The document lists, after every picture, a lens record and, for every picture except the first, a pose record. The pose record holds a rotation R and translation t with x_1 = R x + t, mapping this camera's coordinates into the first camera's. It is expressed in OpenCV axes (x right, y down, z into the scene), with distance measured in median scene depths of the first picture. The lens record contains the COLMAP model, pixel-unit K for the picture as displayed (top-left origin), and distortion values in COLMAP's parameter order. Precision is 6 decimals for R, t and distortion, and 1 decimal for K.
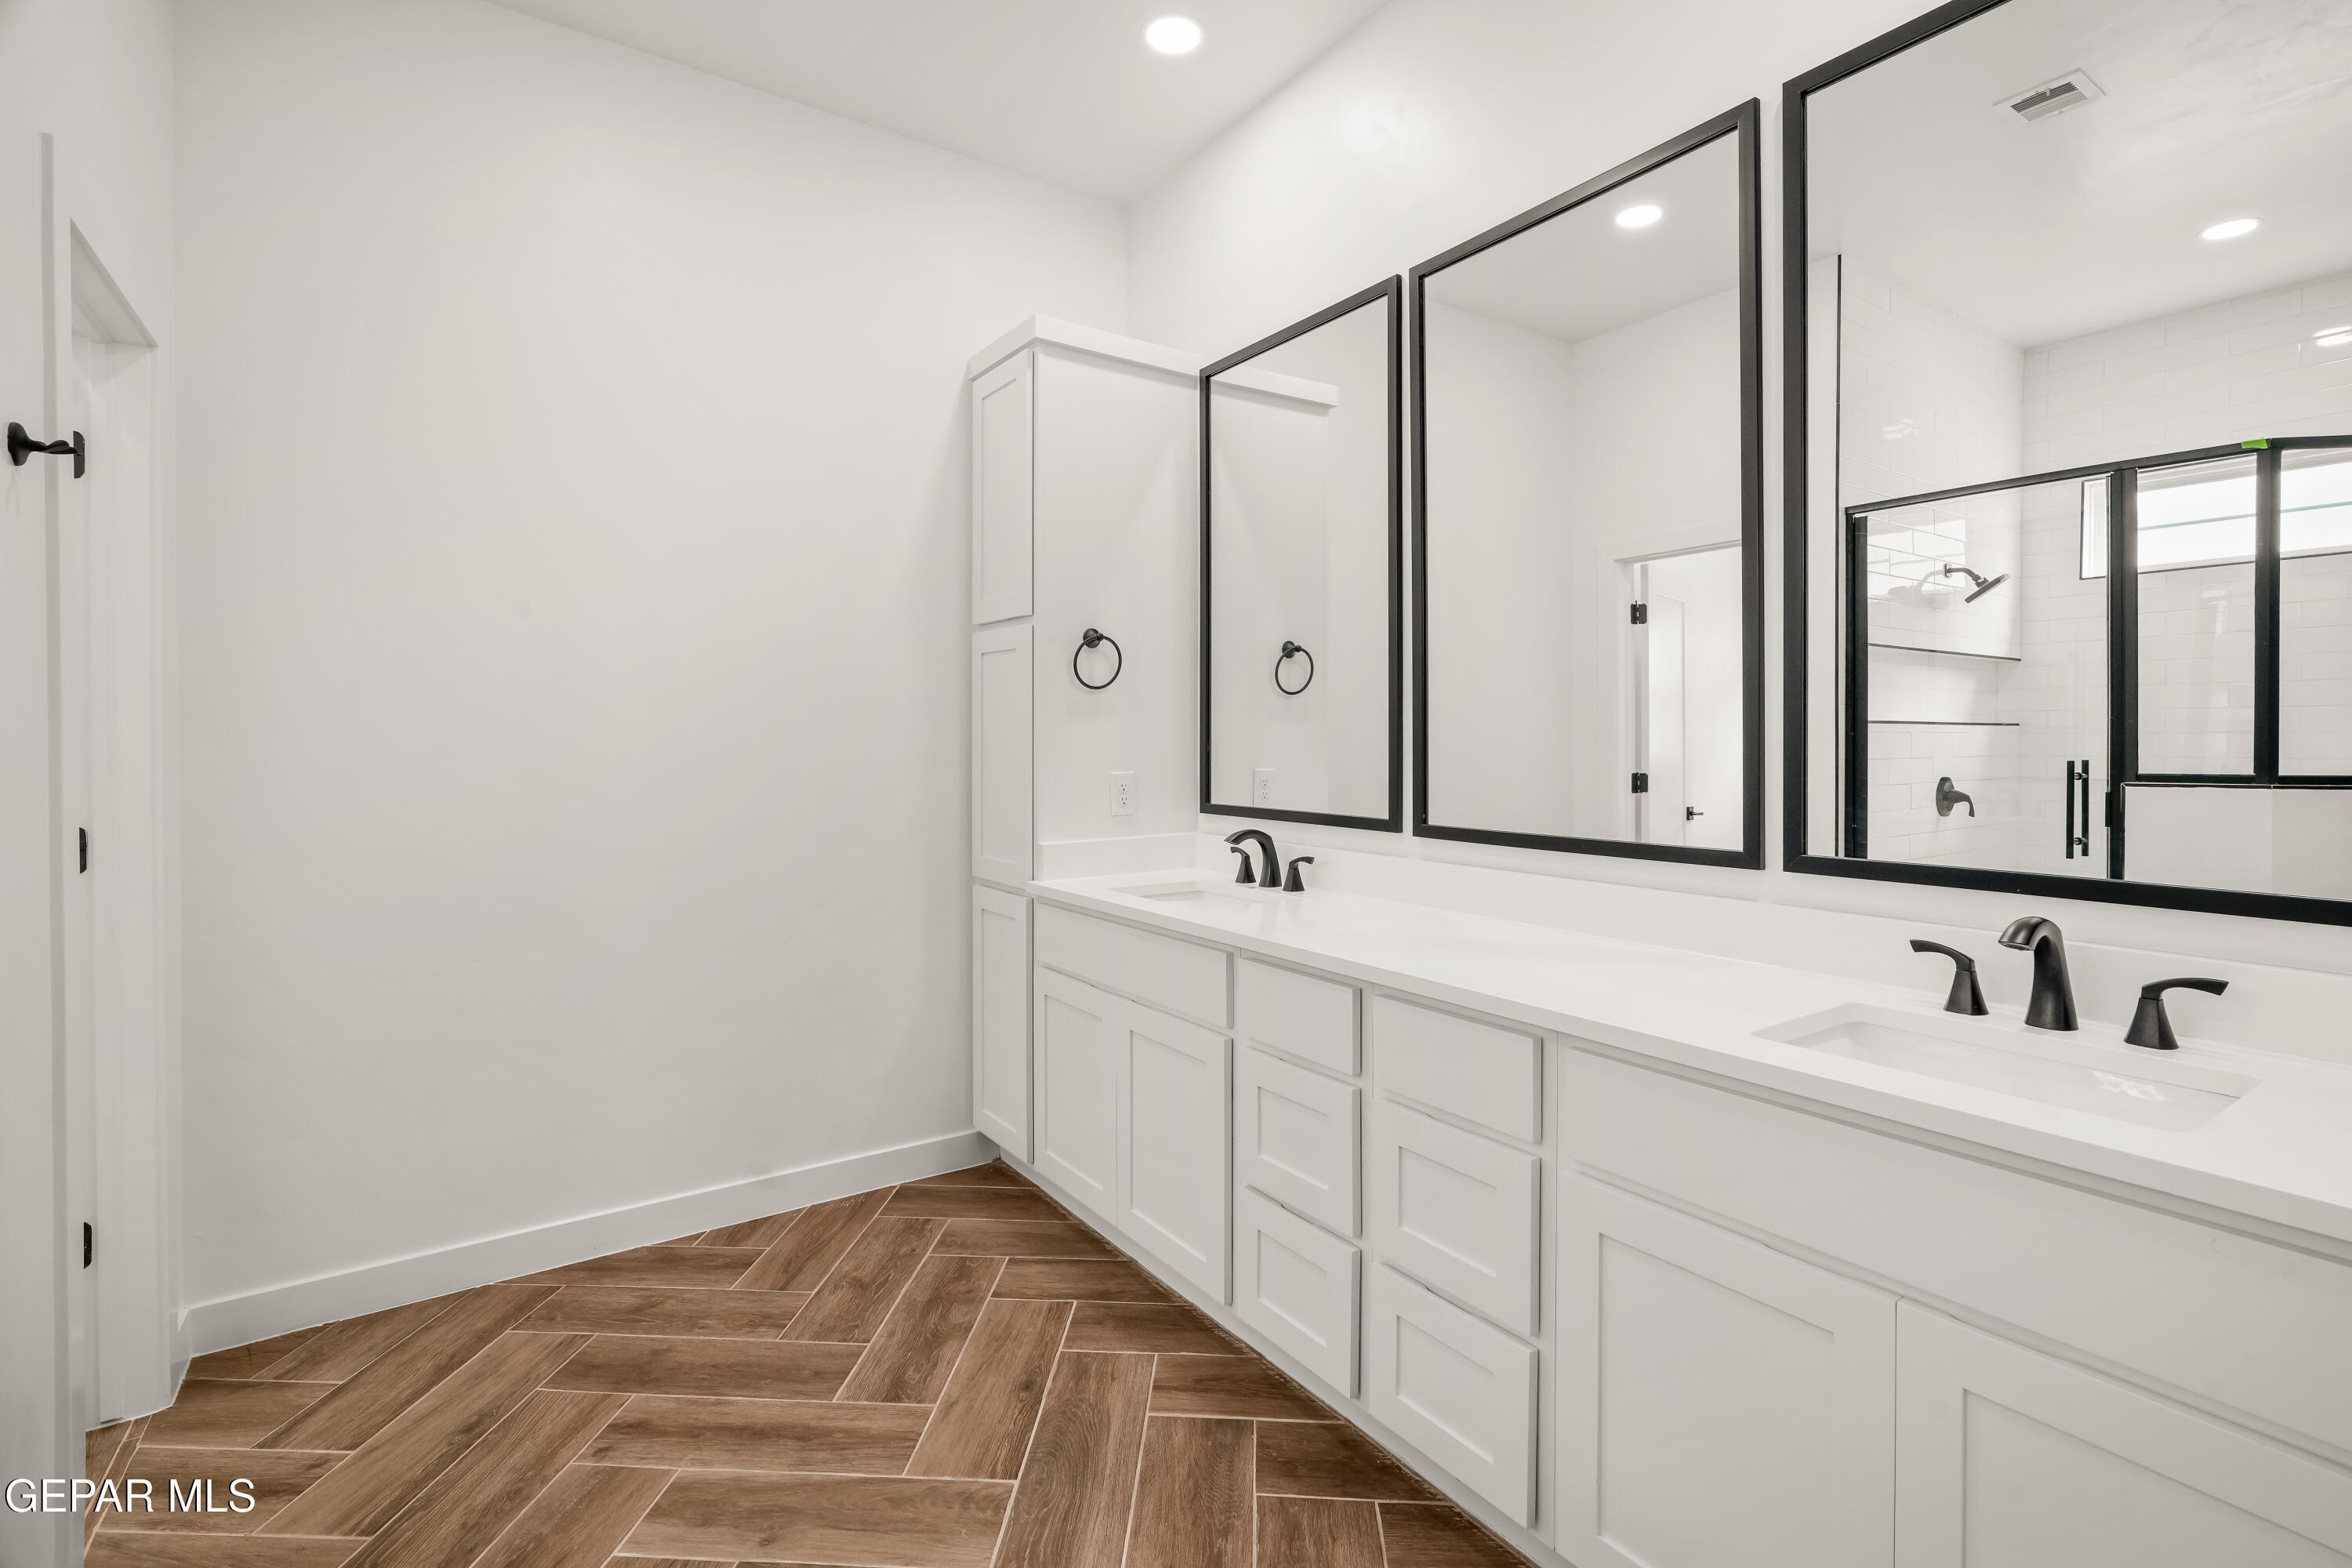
lens RADIAL K [[1066.4, 0, 1240.0], [0, 1066.4, 737.5], [0, 0, 1]] dist [-0.012167, 0.007461]
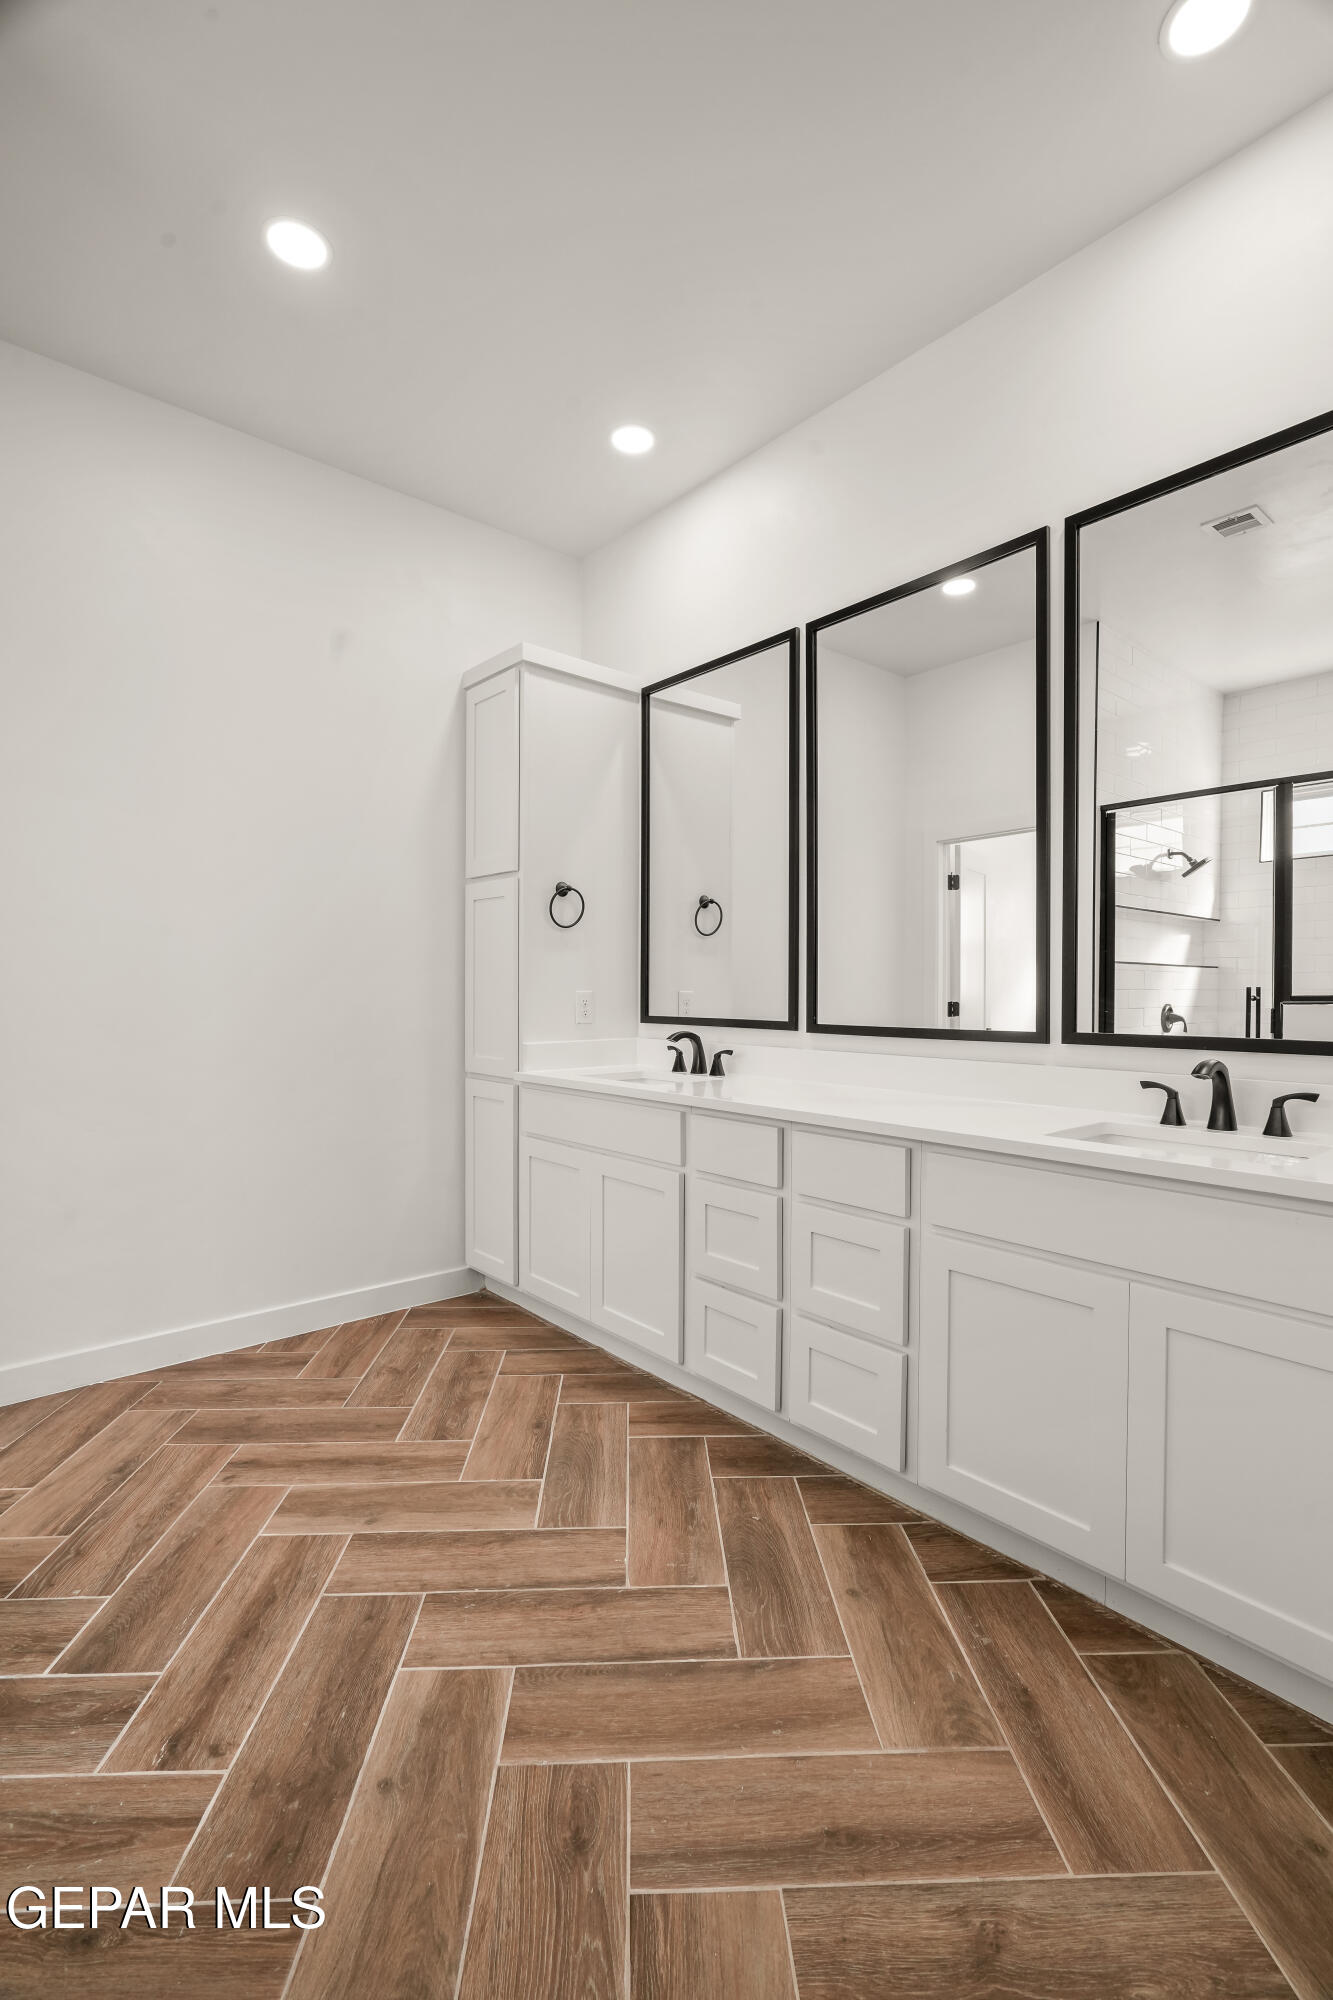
lens RADIAL K [[895.5, 0, 717.7], [0, 895.5, 998.6], [0, 0, 1]] dist [-0.009933, 0.005260]
pose [[0.993366, 0.001627, 0.114982, -0.088127], [-0.002619, 0.999961, 0.008477, 0.038953], [-0.114964, -0.008722, 0.993331, -0.149787]]
